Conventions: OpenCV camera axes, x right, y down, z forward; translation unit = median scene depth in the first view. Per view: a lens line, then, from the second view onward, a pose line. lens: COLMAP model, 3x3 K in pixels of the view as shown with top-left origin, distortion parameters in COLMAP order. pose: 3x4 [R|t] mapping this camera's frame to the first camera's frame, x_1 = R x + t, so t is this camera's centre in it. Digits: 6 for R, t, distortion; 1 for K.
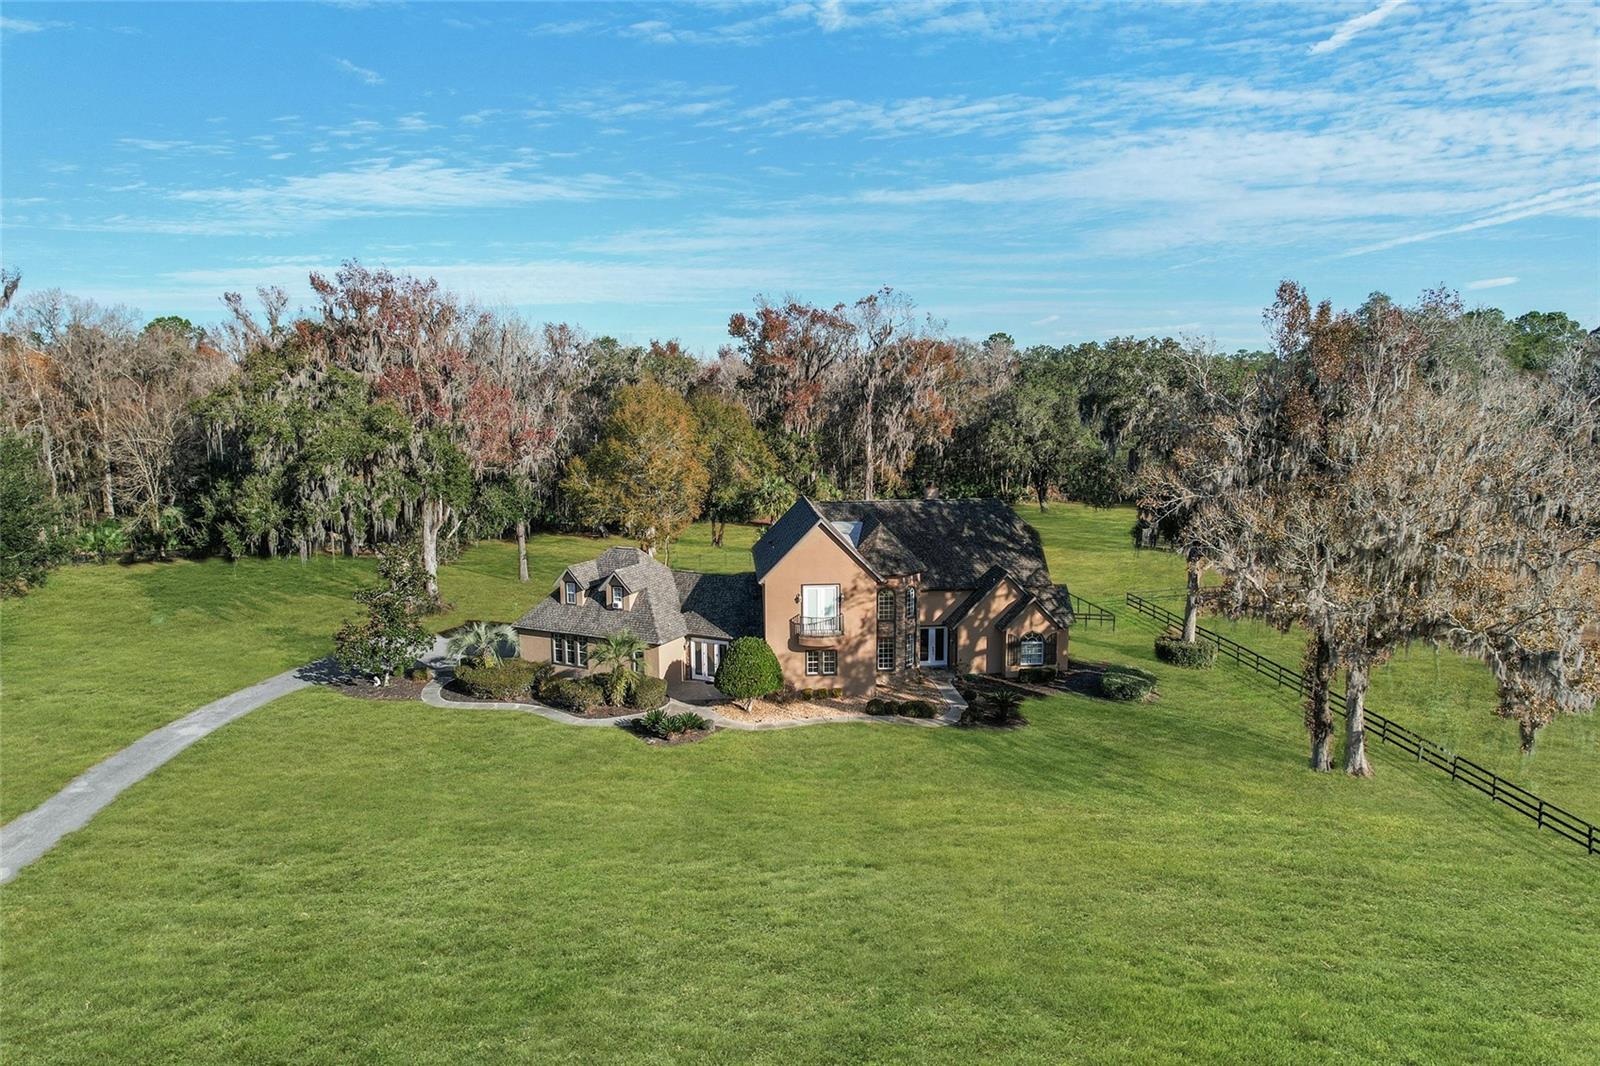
lens RADIAL K [[1006.0, 0, 819.0], [0, 1006.0, 533.6], [0, 0, 1]] dist [-0.068480, 0.057422]
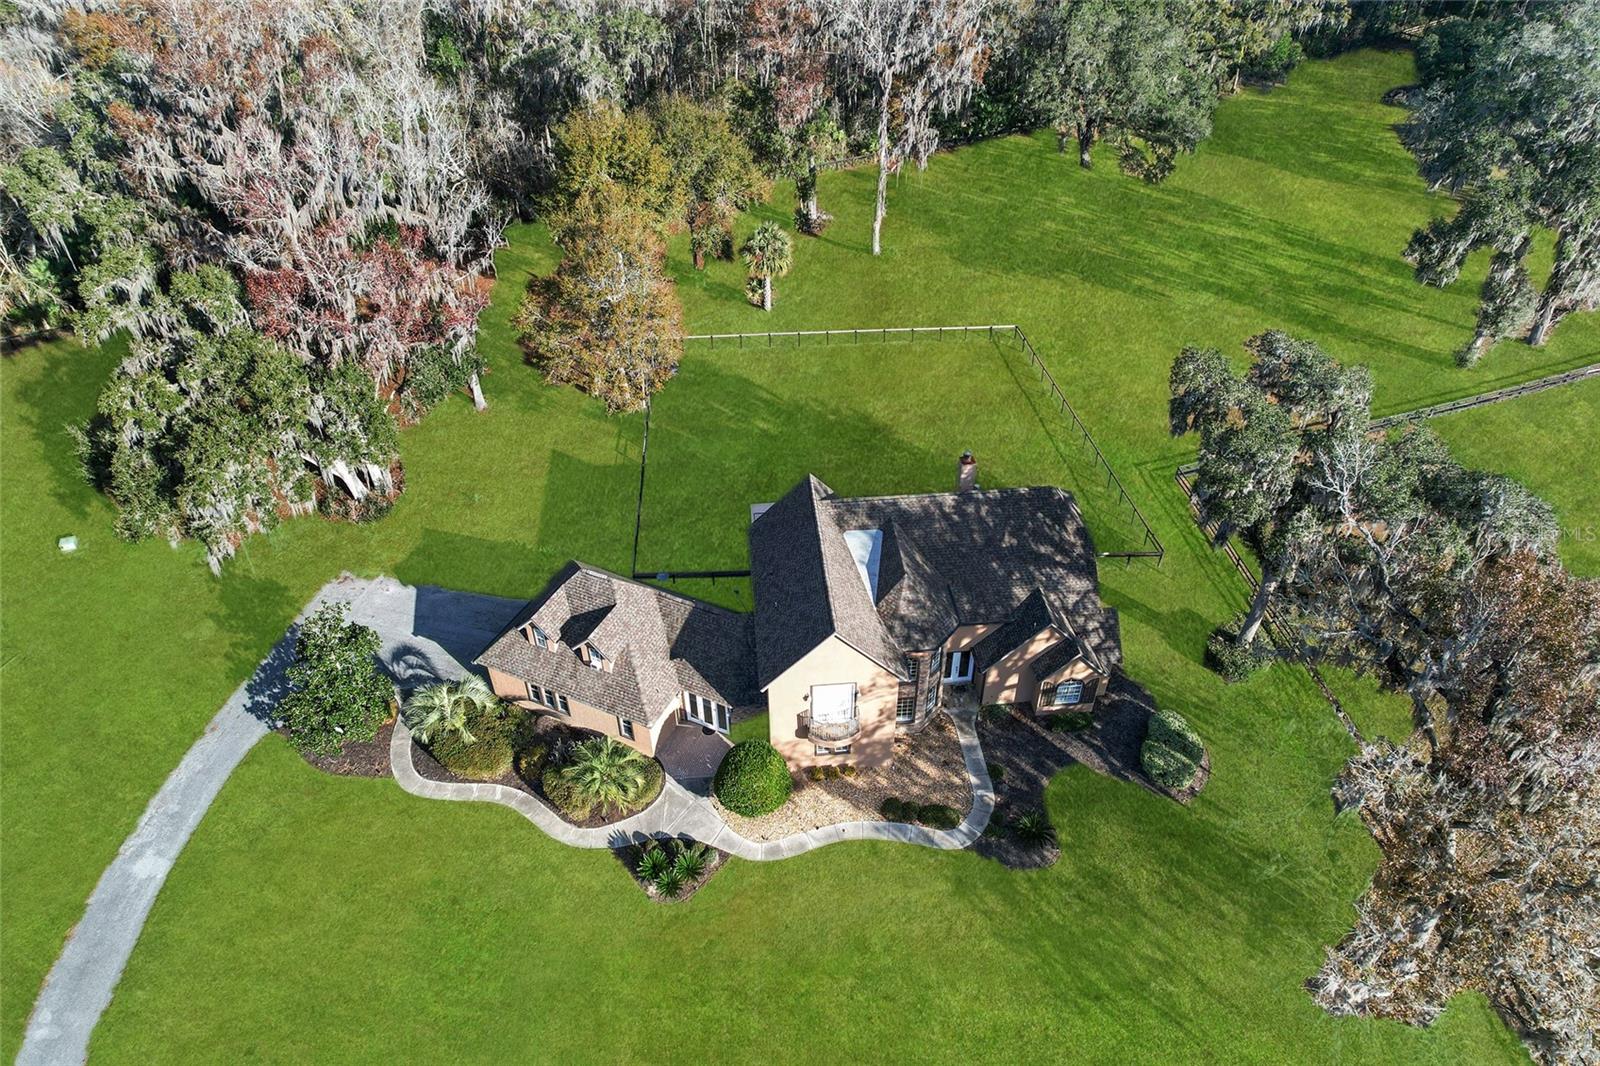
lens RADIAL K [[1006.0, 0, 819.0], [0, 1006.0, 533.6], [0, 0, 1]] dist [-0.068480, 0.057422]
pose [[0.999945, 0.002539, 0.010174, -0.018286], [-0.007337, 0.862619, 0.505801, -0.453280], [-0.007492, -0.505848, 0.862590, 0.308507]]
